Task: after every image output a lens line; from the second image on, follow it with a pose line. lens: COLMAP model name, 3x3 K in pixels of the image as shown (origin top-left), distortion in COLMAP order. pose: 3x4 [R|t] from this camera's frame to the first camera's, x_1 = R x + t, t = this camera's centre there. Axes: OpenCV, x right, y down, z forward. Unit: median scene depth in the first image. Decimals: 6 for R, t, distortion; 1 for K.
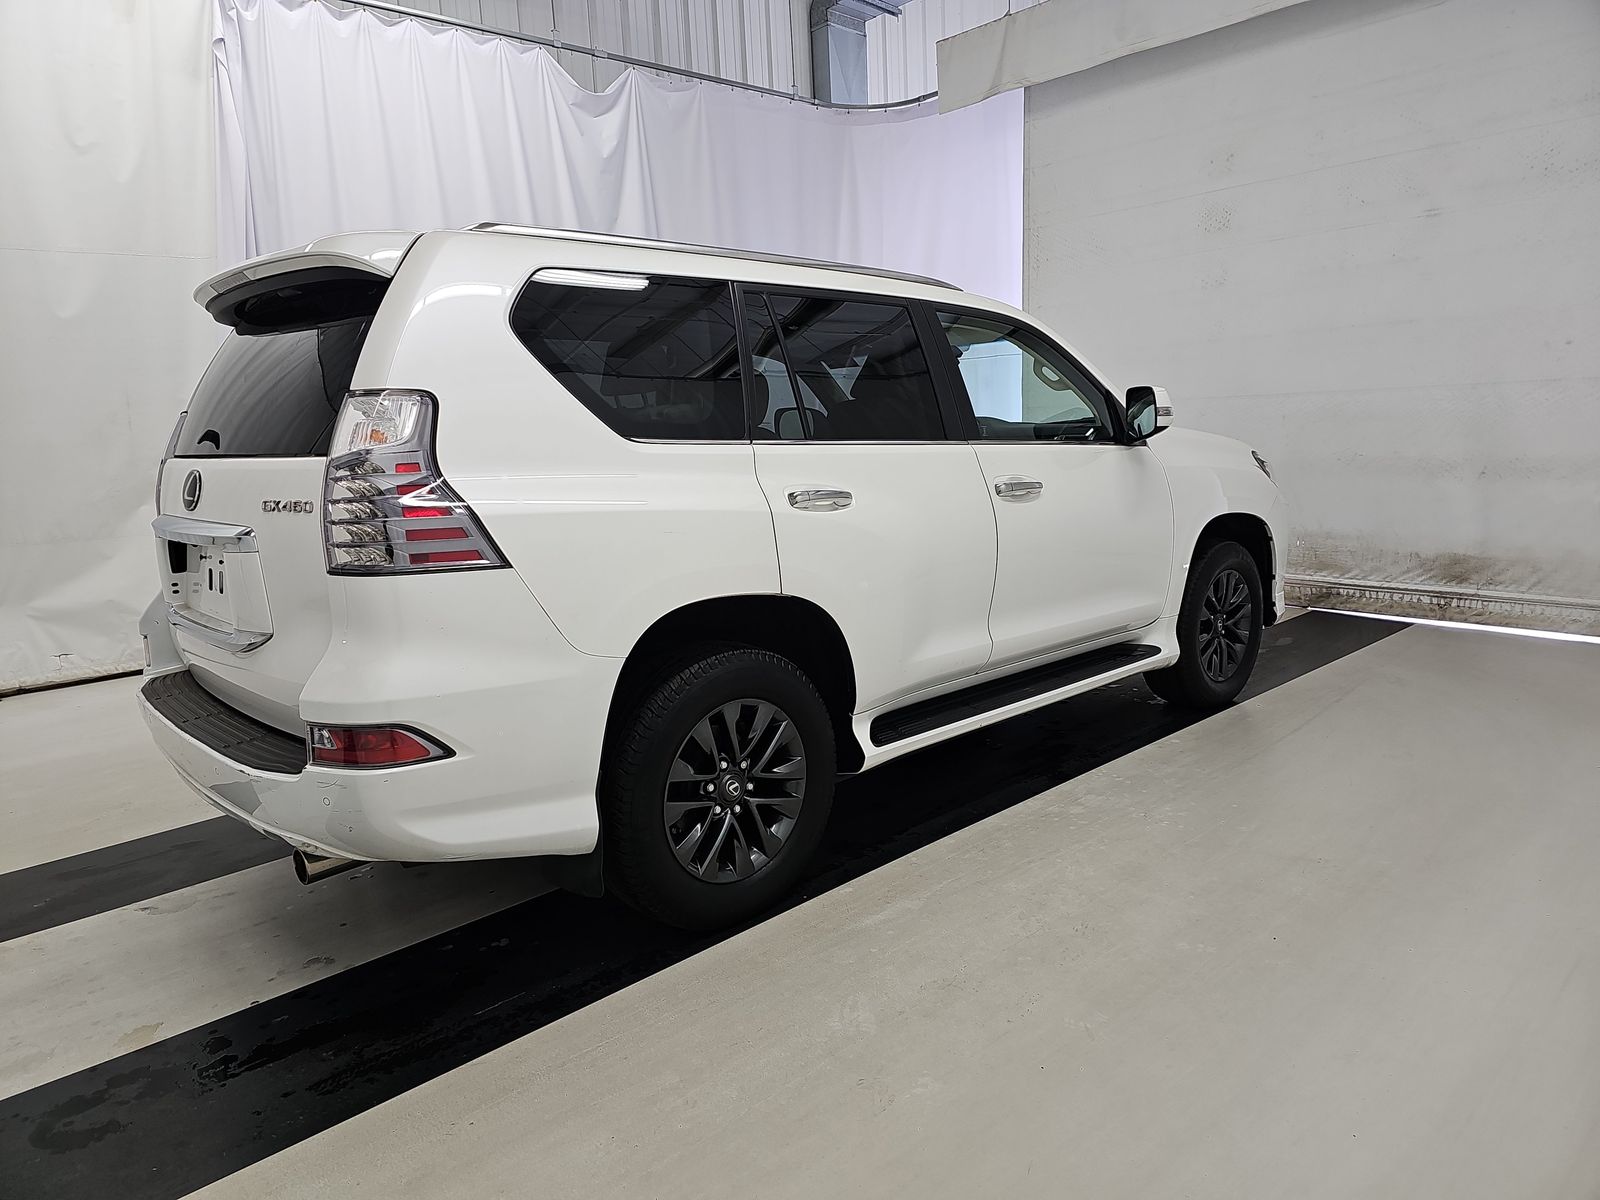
lens RADIAL K [[1052.5, 0, 801.0], [0, 1052.5, 592.2], [0, 0, 1]] dist [0.030149, -0.028107]
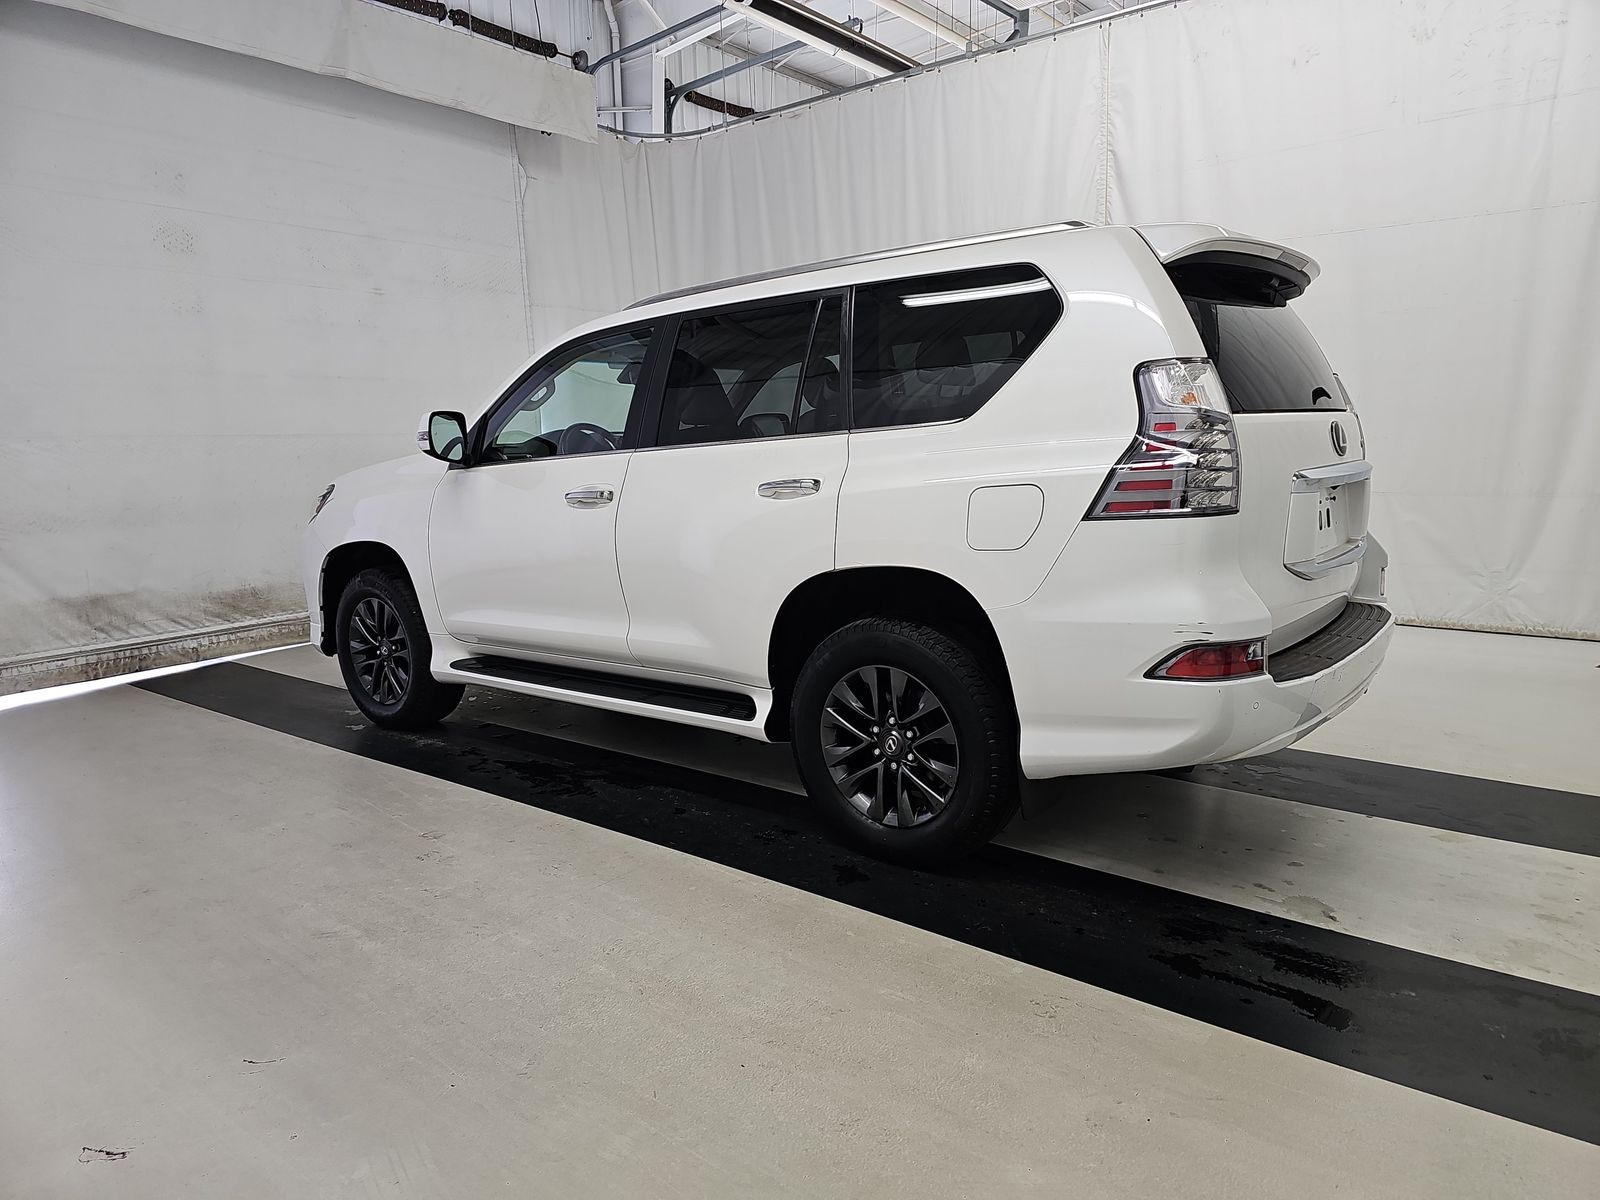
lens RADIAL K [[1052.5, 0, 802.0], [0, 1052.5, 606.1], [0, 0, 1]] dist [0.030149, -0.028107]
pose [[-0.157416, -0.109829, 0.981406, -1.614502], [0.188804, 0.972117, 0.139074, -0.187576], [-0.969316, 0.207186, -0.132291, 1.736083]]
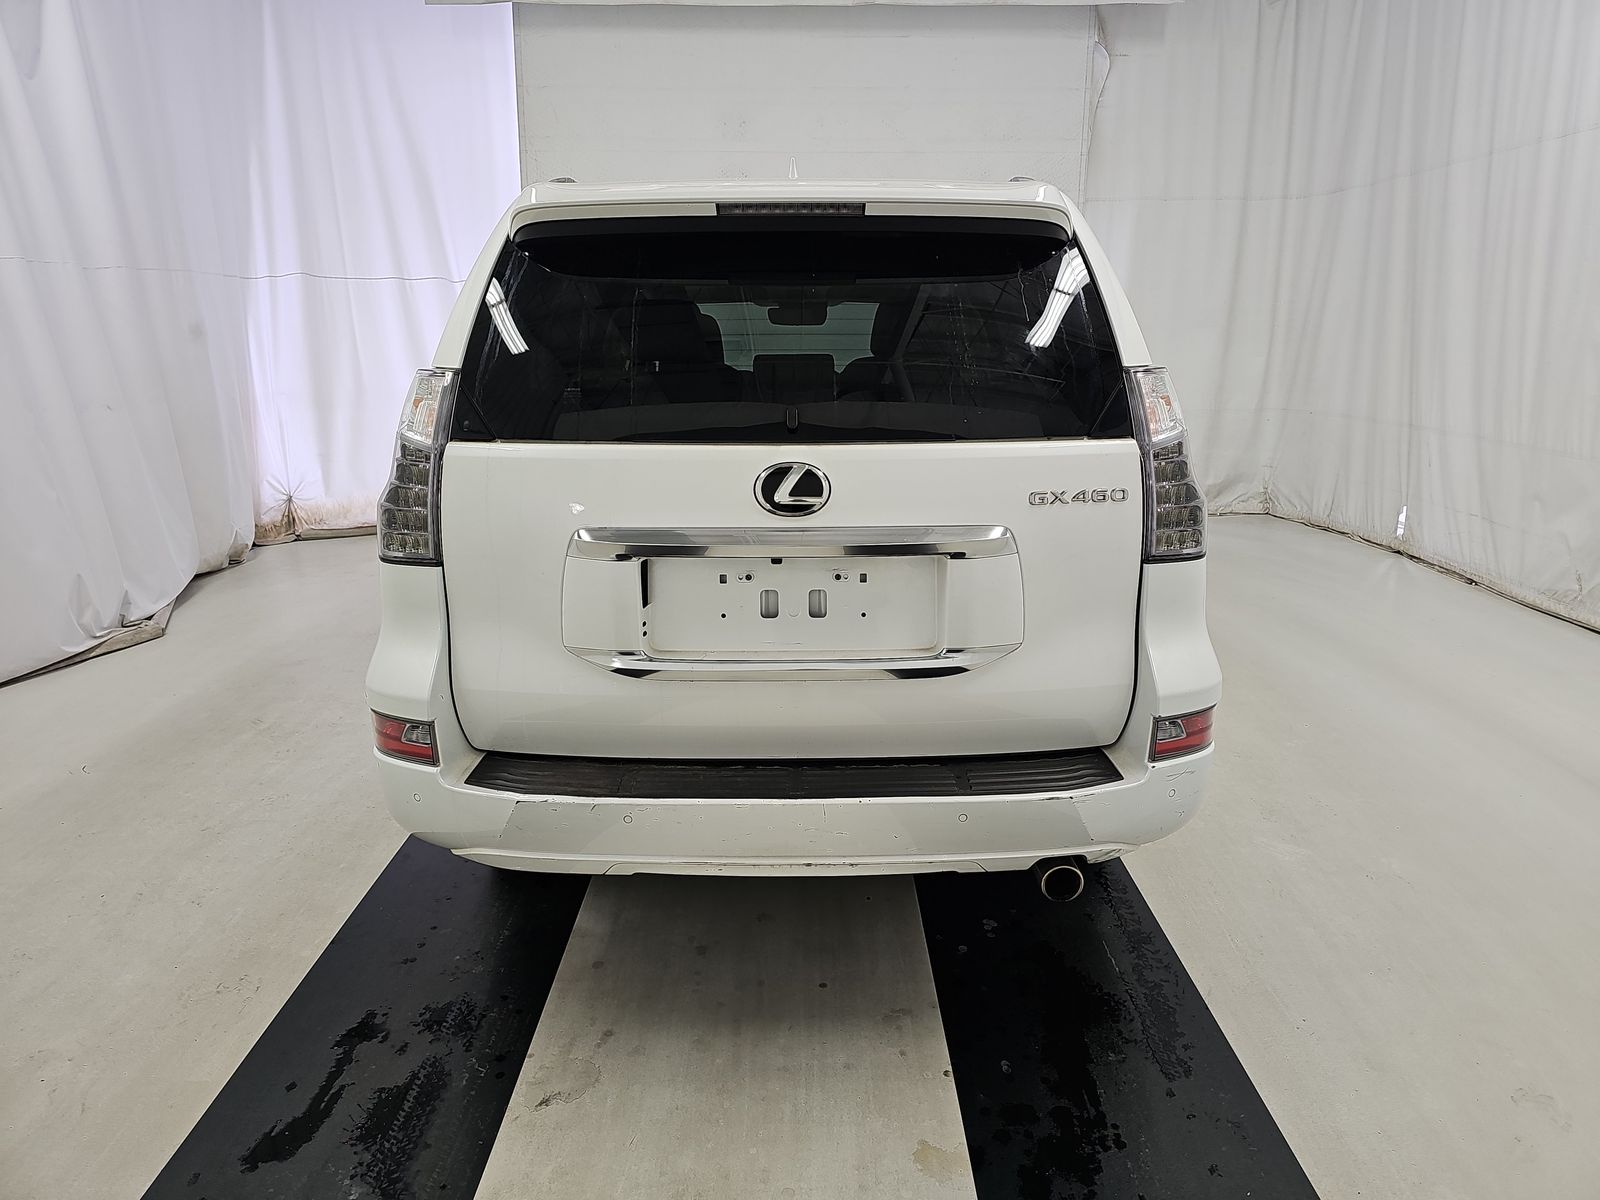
lens RADIAL K [[1052.5, 0, 807.2], [0, 1052.5, 595.8], [0, 0, 1]] dist [0.030149, -0.028107]
pose [[0.671309, -0.147305, 0.726392, -1.108669], [0.092393, 0.989038, 0.115180, -0.104323], [-0.735397, -0.010208, 0.677560, 0.479012]]
